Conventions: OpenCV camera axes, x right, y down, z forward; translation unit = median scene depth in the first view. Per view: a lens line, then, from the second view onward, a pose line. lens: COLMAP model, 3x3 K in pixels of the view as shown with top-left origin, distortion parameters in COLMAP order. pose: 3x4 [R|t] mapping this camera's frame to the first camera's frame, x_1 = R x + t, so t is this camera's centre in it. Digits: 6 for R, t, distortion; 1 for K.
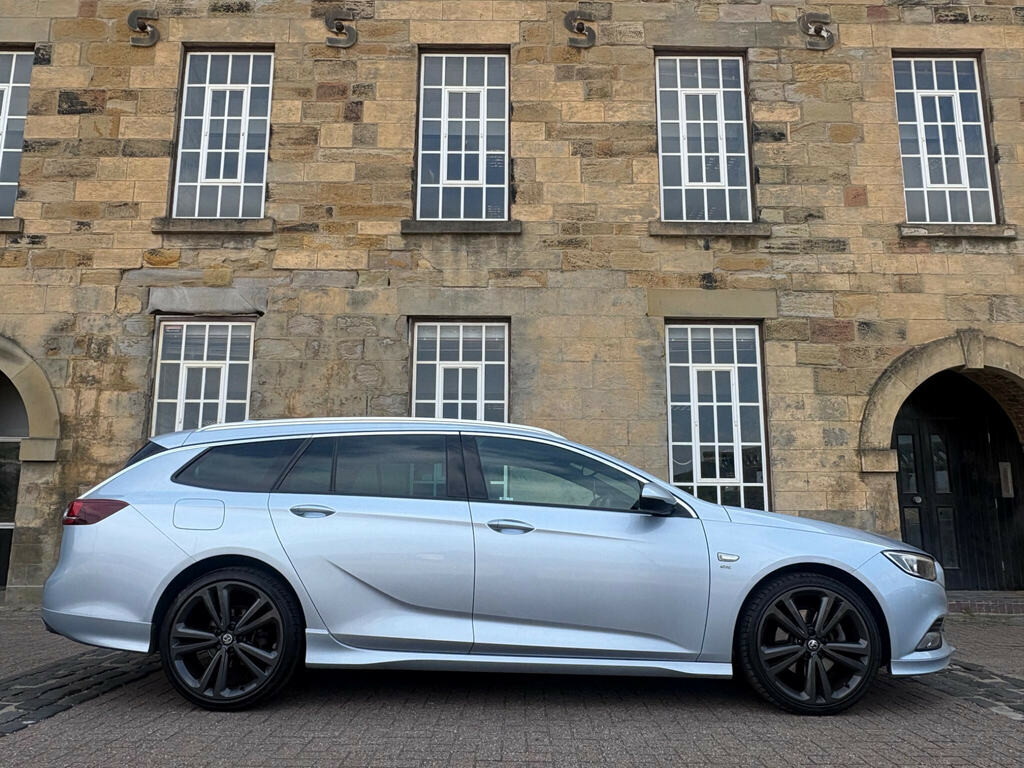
lens RADIAL K [[768.7, 0, 511.4], [0, 768.7, 384.3], [0, 0, 1]] dist [-0.005675, 0.006811]
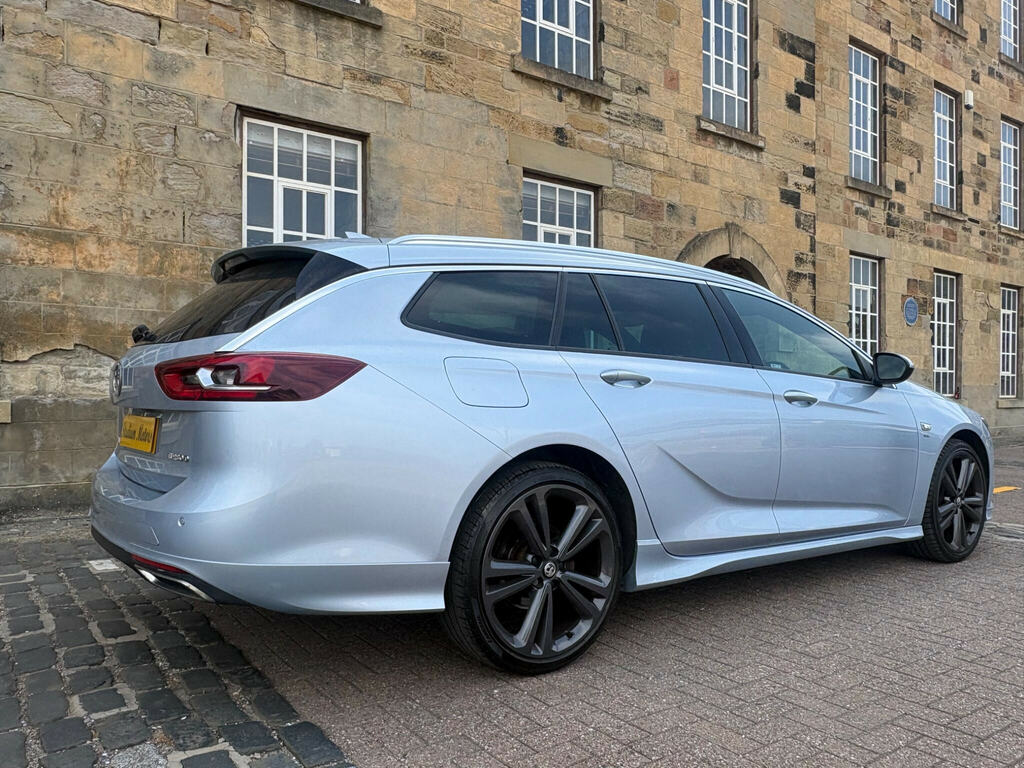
lens RADIAL K [[768.7, 0, 506.8], [0, 768.7, 388.1], [0, 0, 1]] dist [-0.005675, 0.006811]
pose [[0.807994, 0.001010, 0.589191, -0.352965], [-0.108072, 0.983286, 0.146520, 0.038420], [-0.579195, -0.182062, 0.794598, 0.235084]]
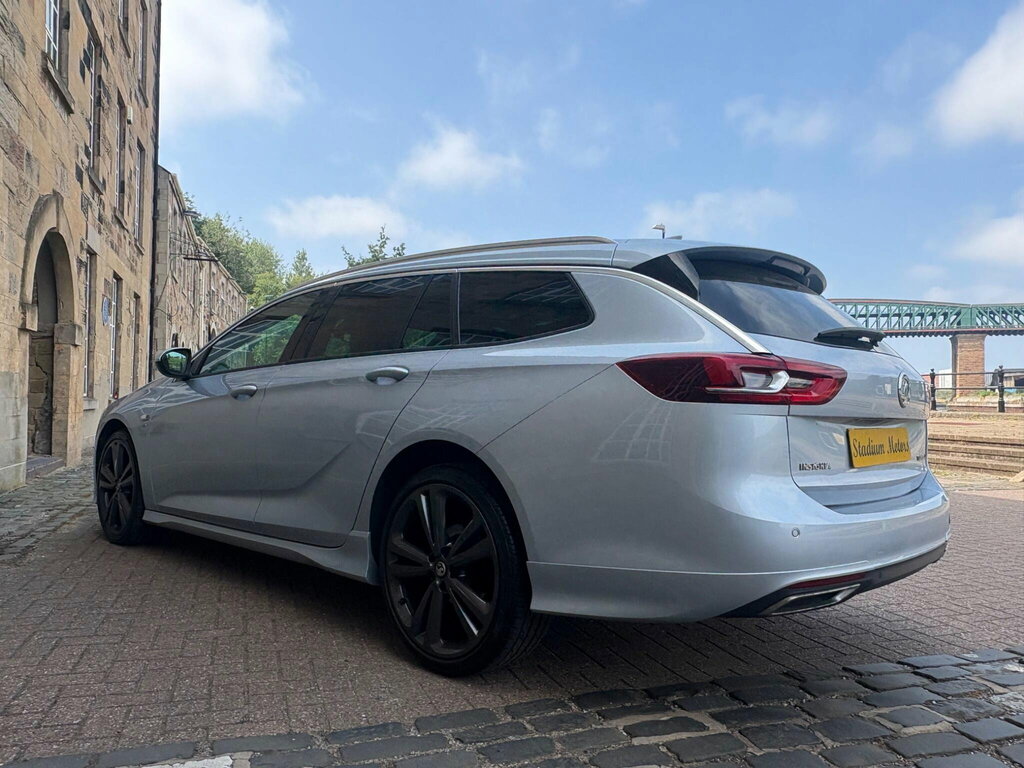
lens RADIAL K [[768.7, 0, 517.0], [0, 768.7, 384.9], [0, 0, 1]] dist [-0.005675, 0.006811]
pose [[-0.335355, 0.009700, 0.942042, -0.506134], [-0.188928, 0.978941, -0.077336, 0.131269], [-0.922953, -0.203914, -0.326460, 0.724306]]
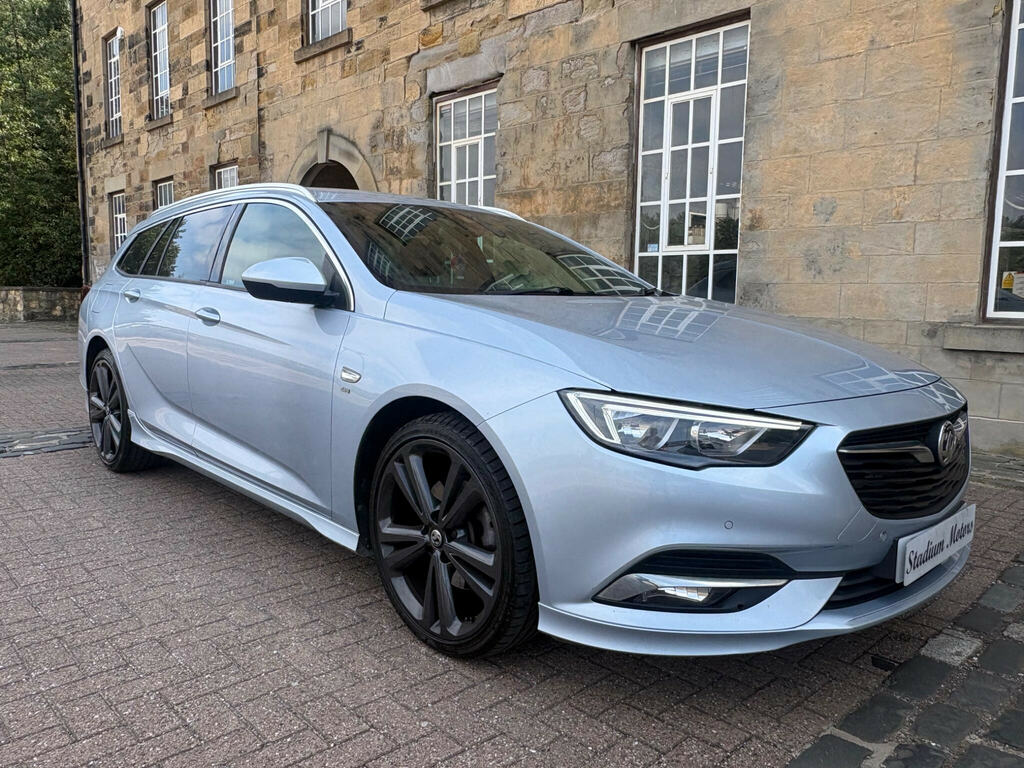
lens RADIAL K [[768.7, 0, 508.8], [0, 768.7, 381.8], [0, 0, 1]] dist [-0.005675, 0.006811]
pose [[0.691862, 0.086785, -0.716795, 0.368302], [0.122353, 0.964301, 0.234848, 0.045819], [0.711587, -0.250184, 0.656545, 0.310774]]
